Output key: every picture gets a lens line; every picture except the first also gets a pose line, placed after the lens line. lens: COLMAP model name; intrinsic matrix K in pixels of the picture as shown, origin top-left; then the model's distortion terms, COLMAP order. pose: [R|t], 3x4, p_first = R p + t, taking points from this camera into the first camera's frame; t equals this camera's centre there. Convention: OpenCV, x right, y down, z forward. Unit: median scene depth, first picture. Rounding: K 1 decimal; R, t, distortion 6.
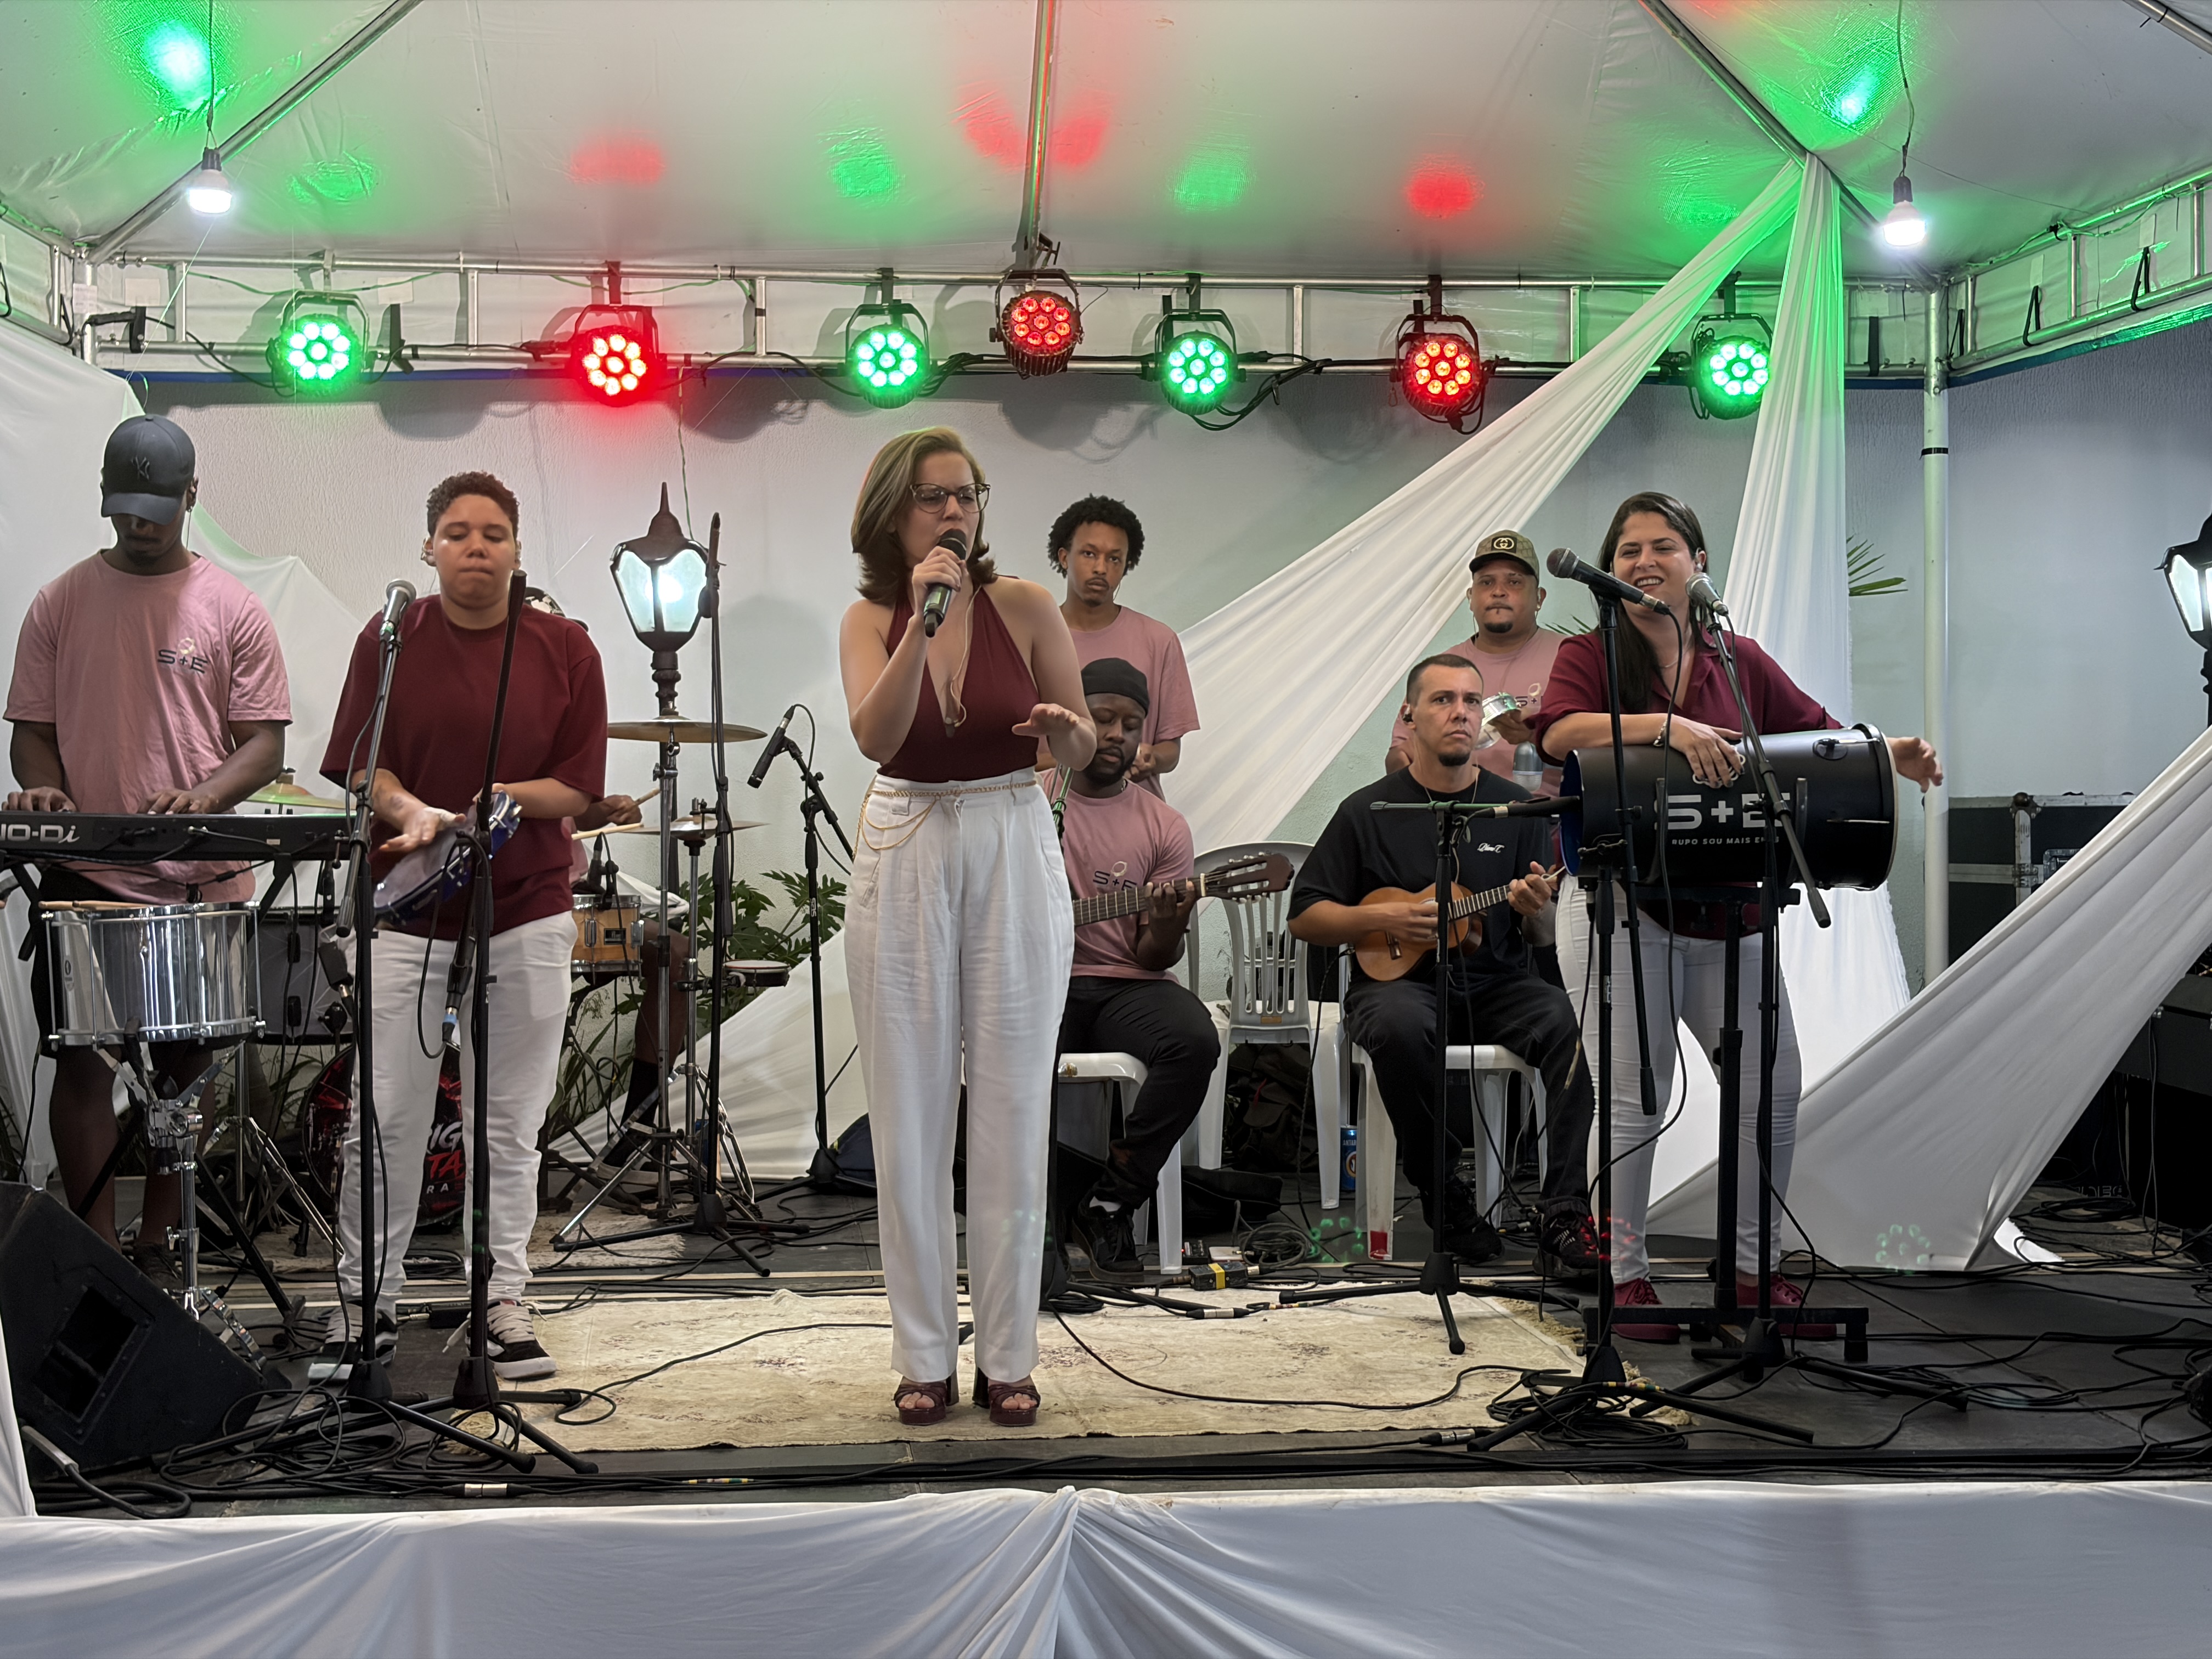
lens RADIAL K [[3352.5, 0, 1125.1], [0, 3352.5, 830.5], [0, 0, 1]] dist [0.105301, 0.000000]
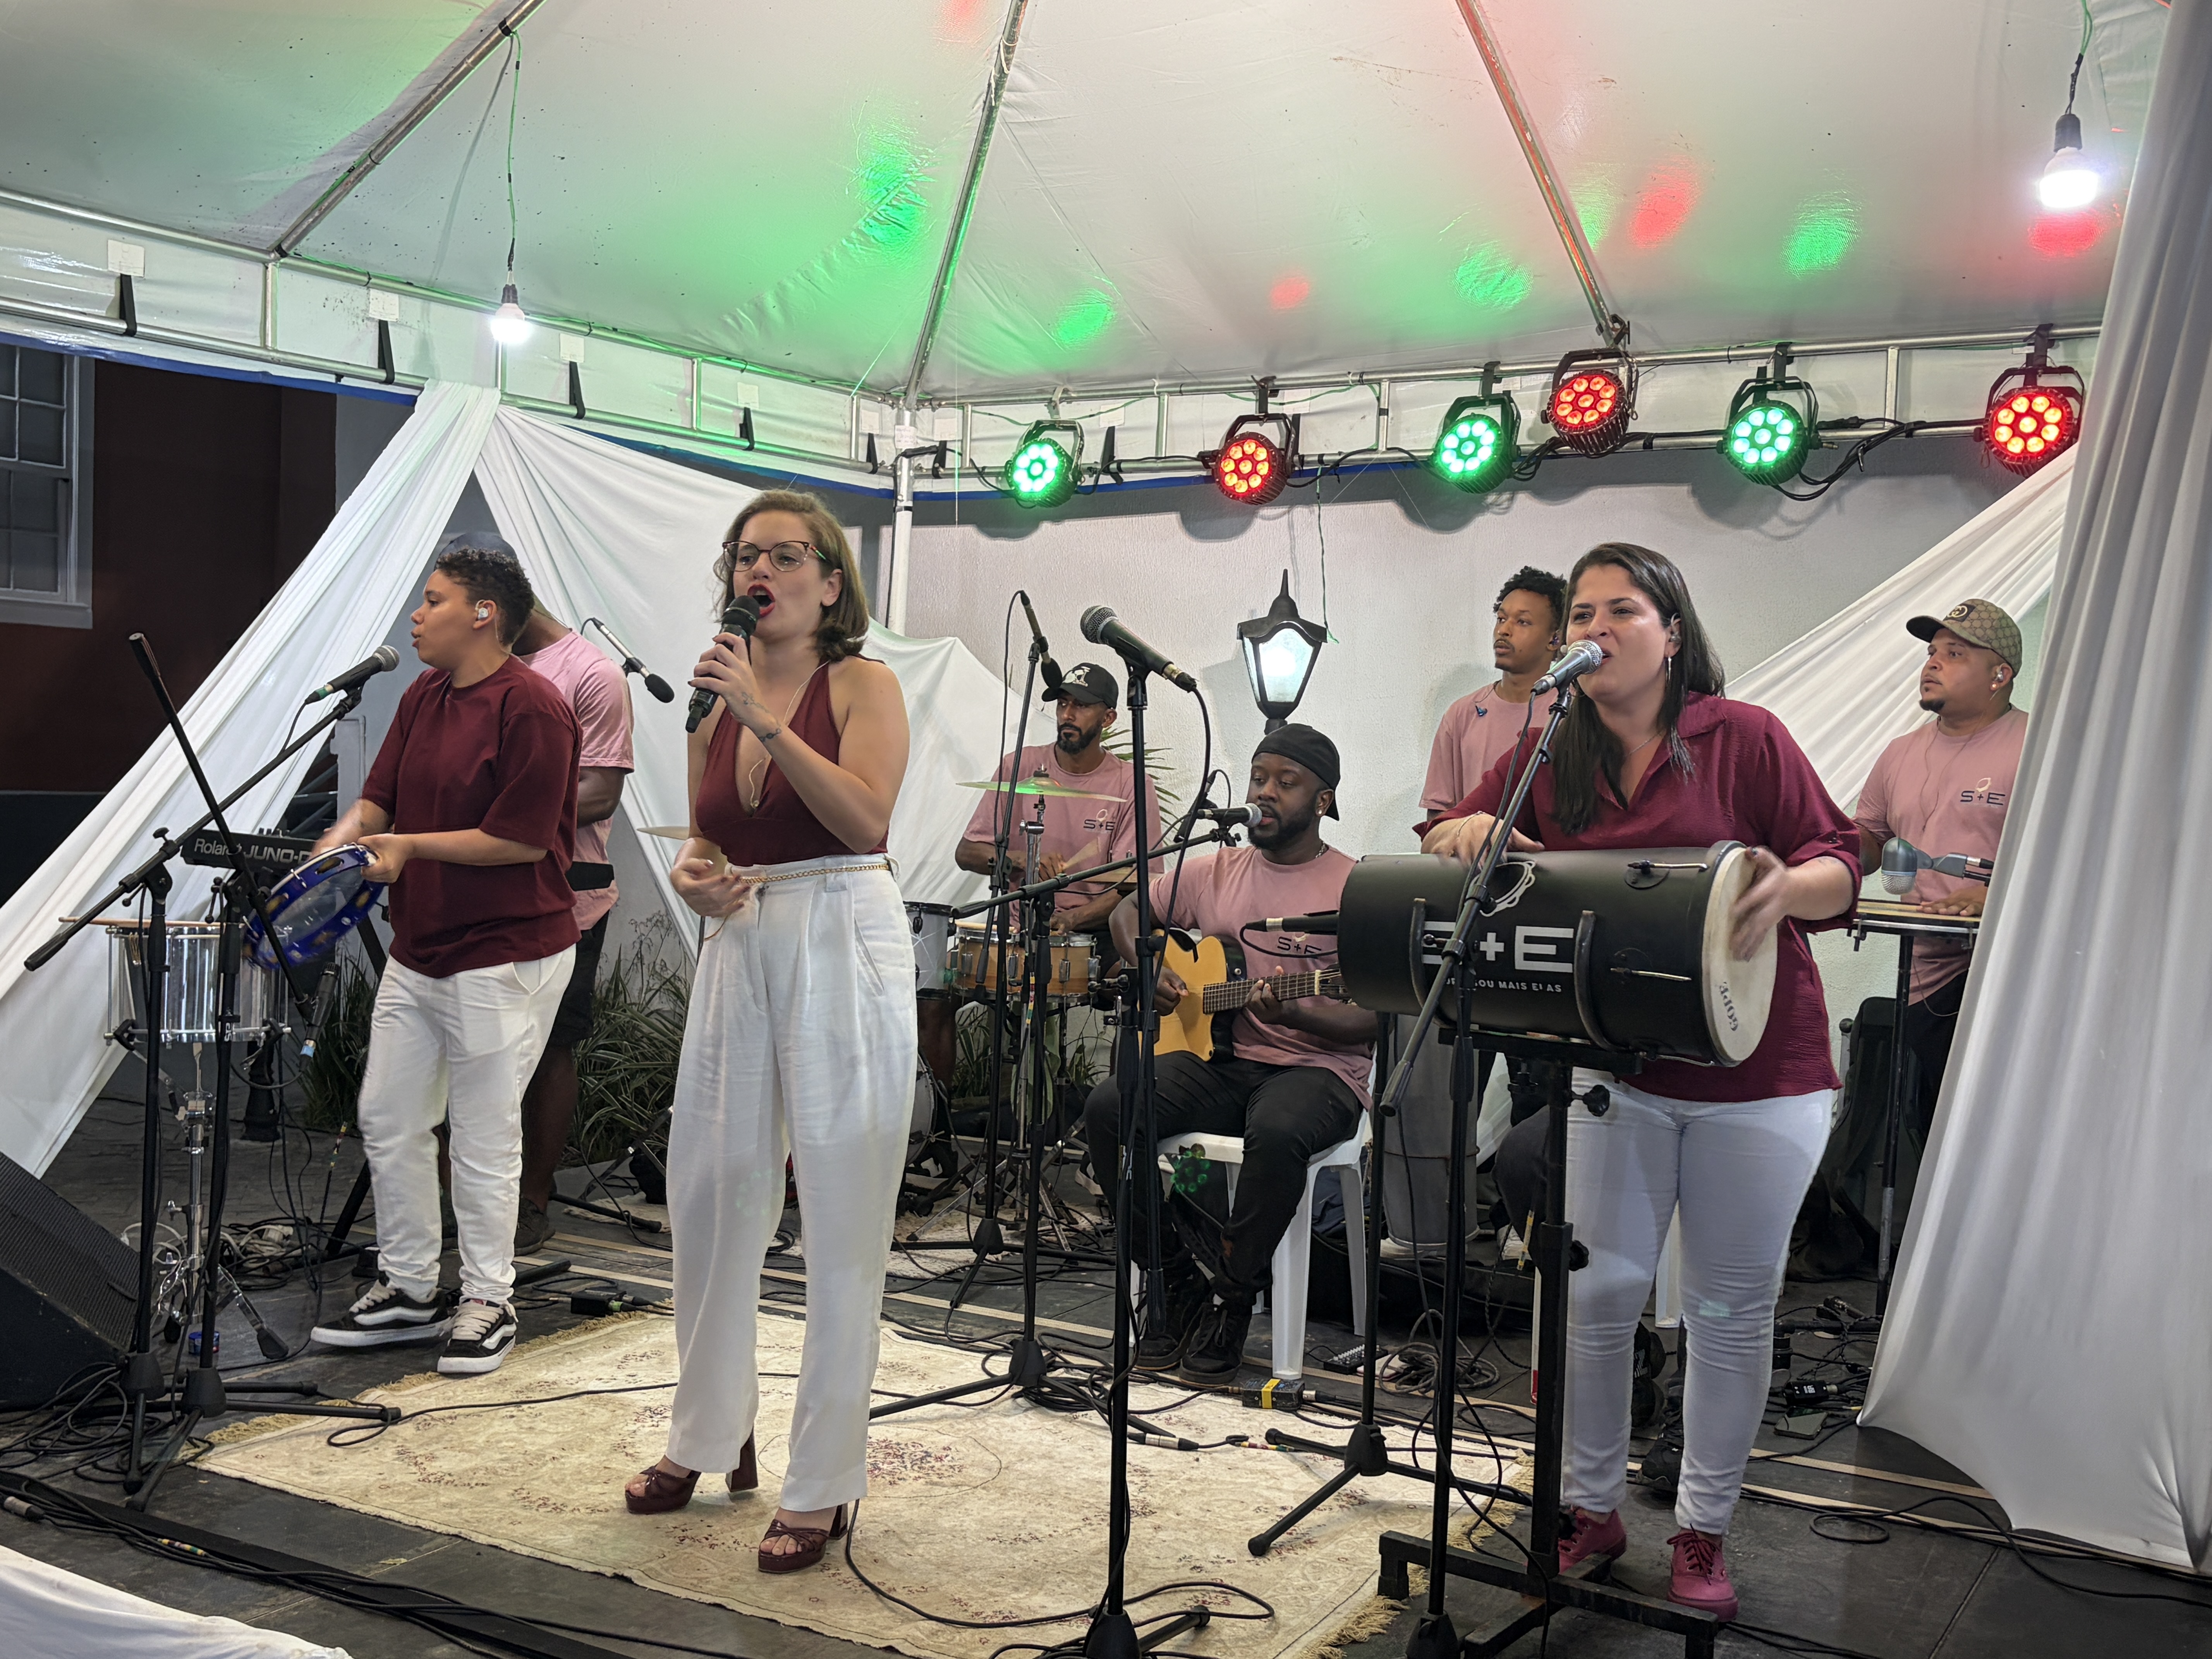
lens RADIAL K [[2320.5, 0, 1102.8], [0, 2320.5, 845.4], [0, 0, 1]] dist [0.047840, 0.000000]
pose [[0.794076, 0.049285, -0.605816, 0.296896], [-0.047089, 0.998700, 0.019525, -0.024178], [0.605991, 0.013023, 0.795365, 0.356419]]
